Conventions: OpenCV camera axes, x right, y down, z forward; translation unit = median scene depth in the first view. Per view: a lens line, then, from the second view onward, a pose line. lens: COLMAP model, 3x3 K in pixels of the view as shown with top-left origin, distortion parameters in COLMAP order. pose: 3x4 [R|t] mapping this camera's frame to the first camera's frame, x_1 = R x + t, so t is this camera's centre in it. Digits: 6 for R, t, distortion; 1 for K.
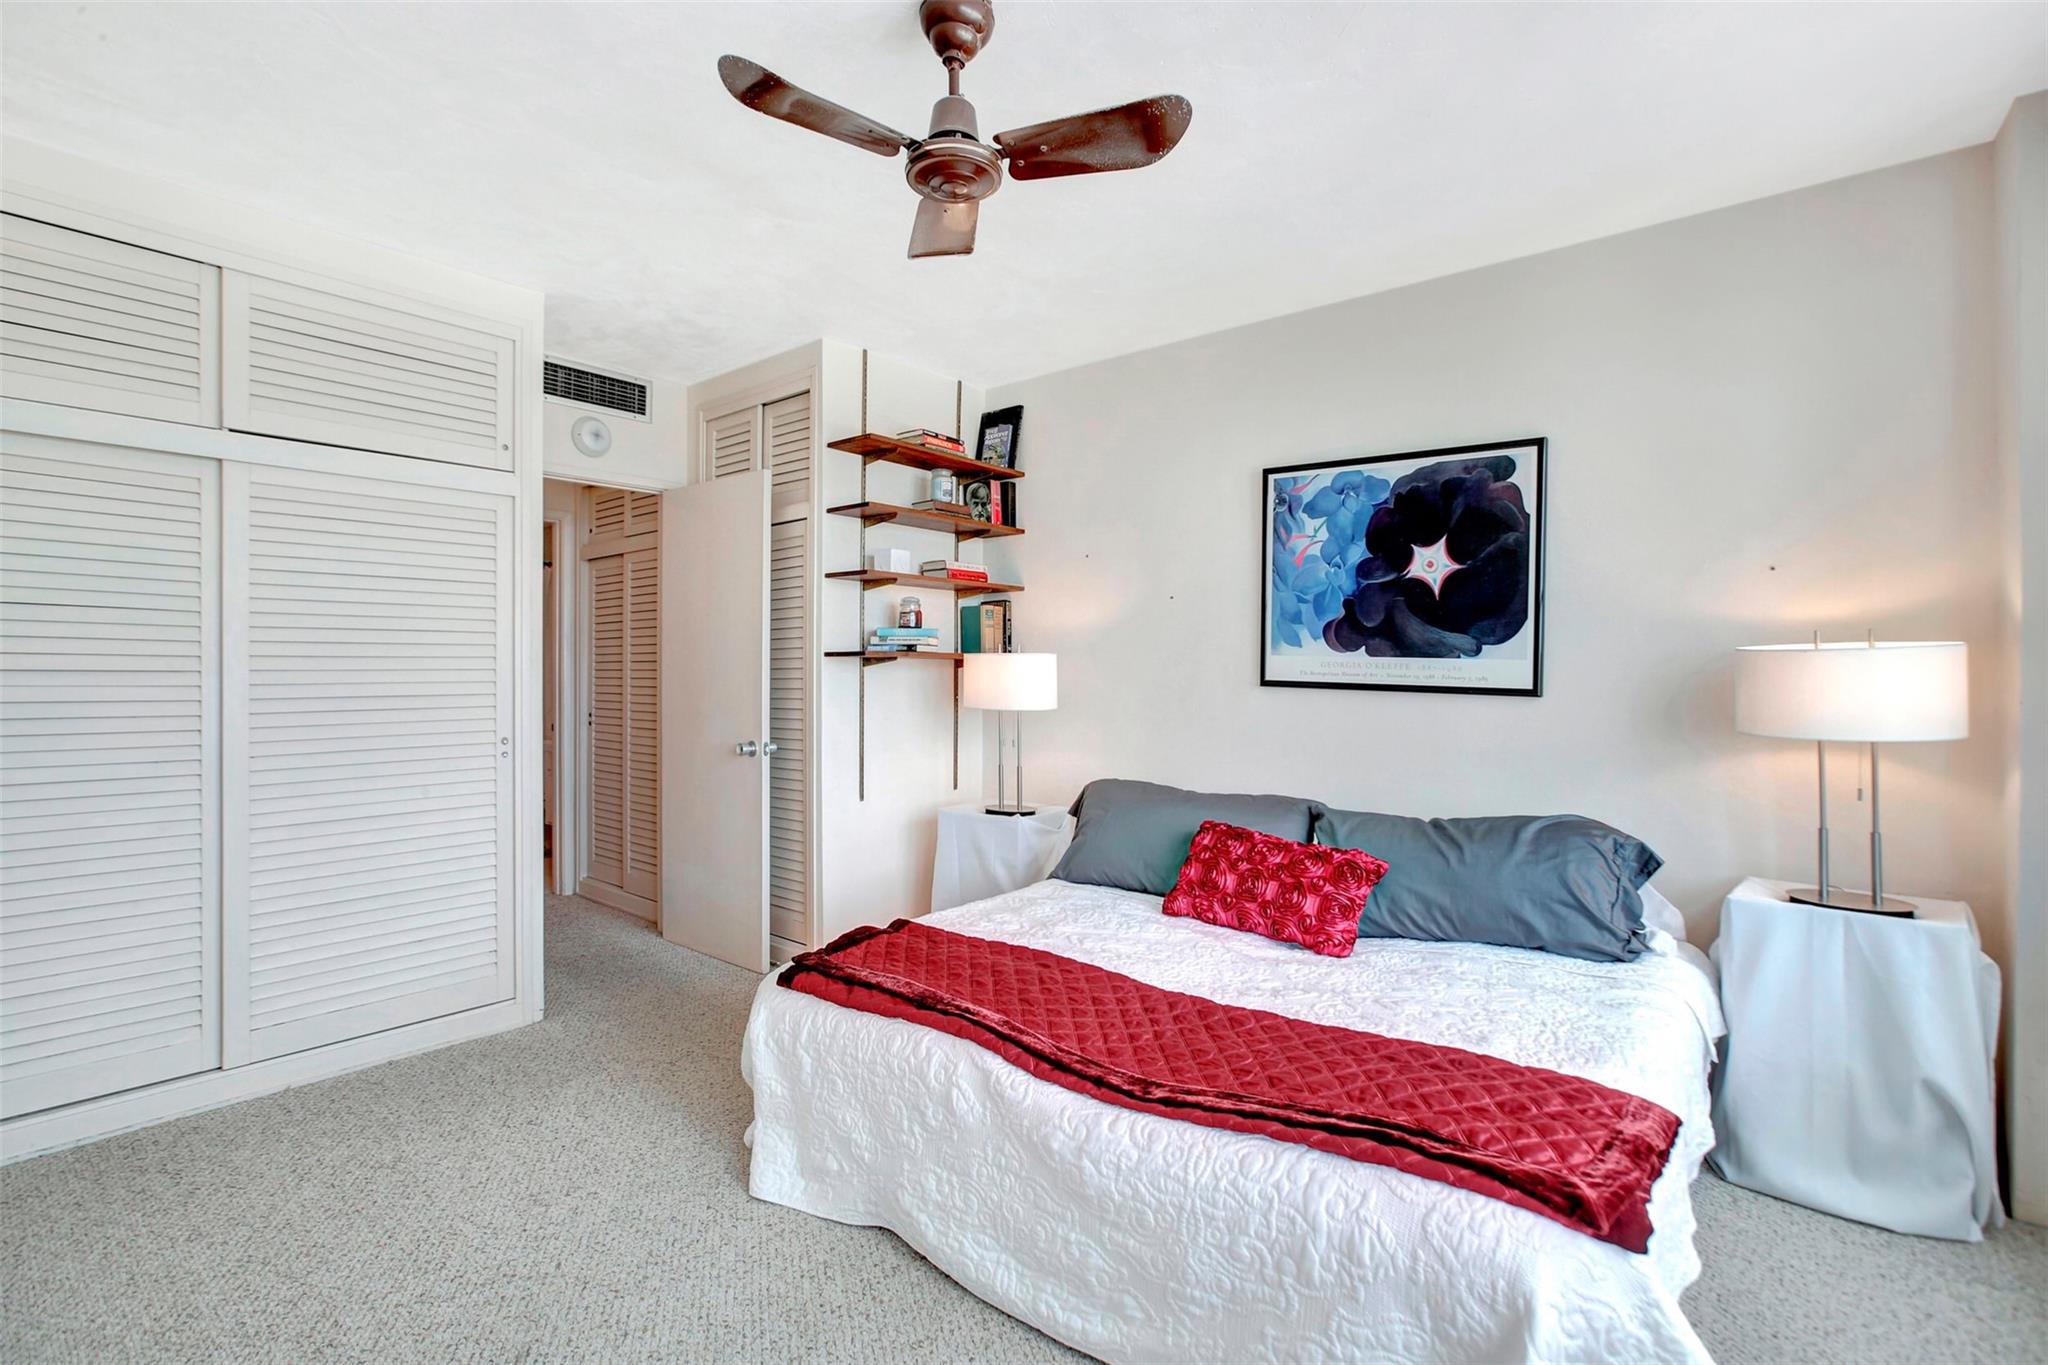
lens RADIAL K [[977.1, 0, 1055.7], [0, 977.1, 662.1], [0, 0, 1]] dist [-0.011168, 0.007700]
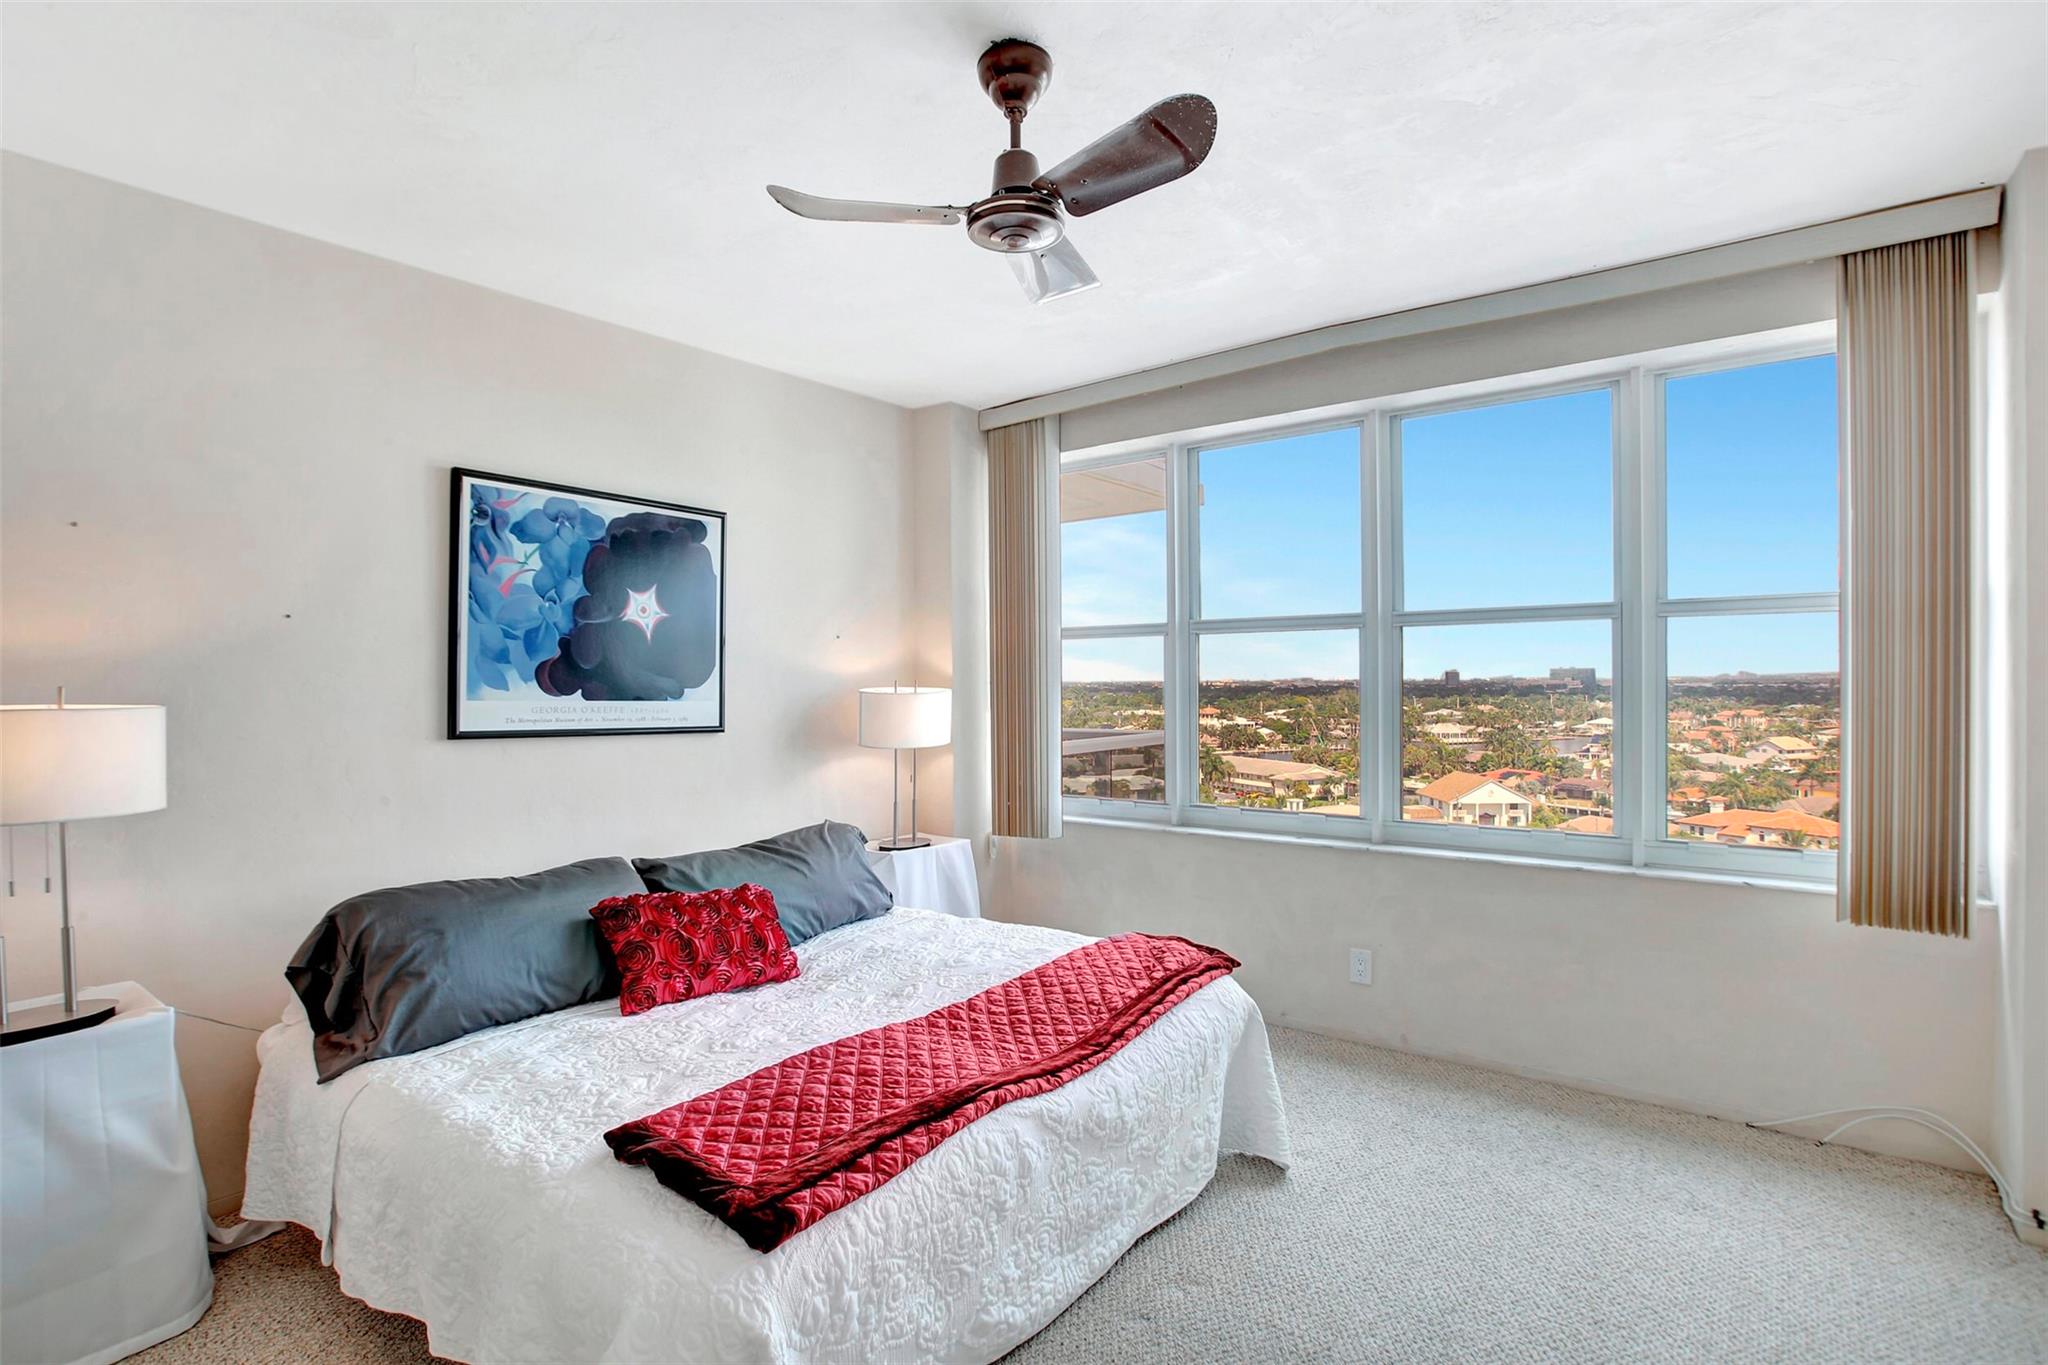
lens RADIAL K [[977.1, 0, 1052.4], [0, 977.1, 679.5], [0, 0, 1]] dist [-0.011168, 0.007700]
pose [[-0.013062, -0.002753, 0.999911, -0.623853], [0.004411, 0.999986, 0.002811, -0.026409], [-0.999905, 0.004447, -0.013049, 0.557553]]
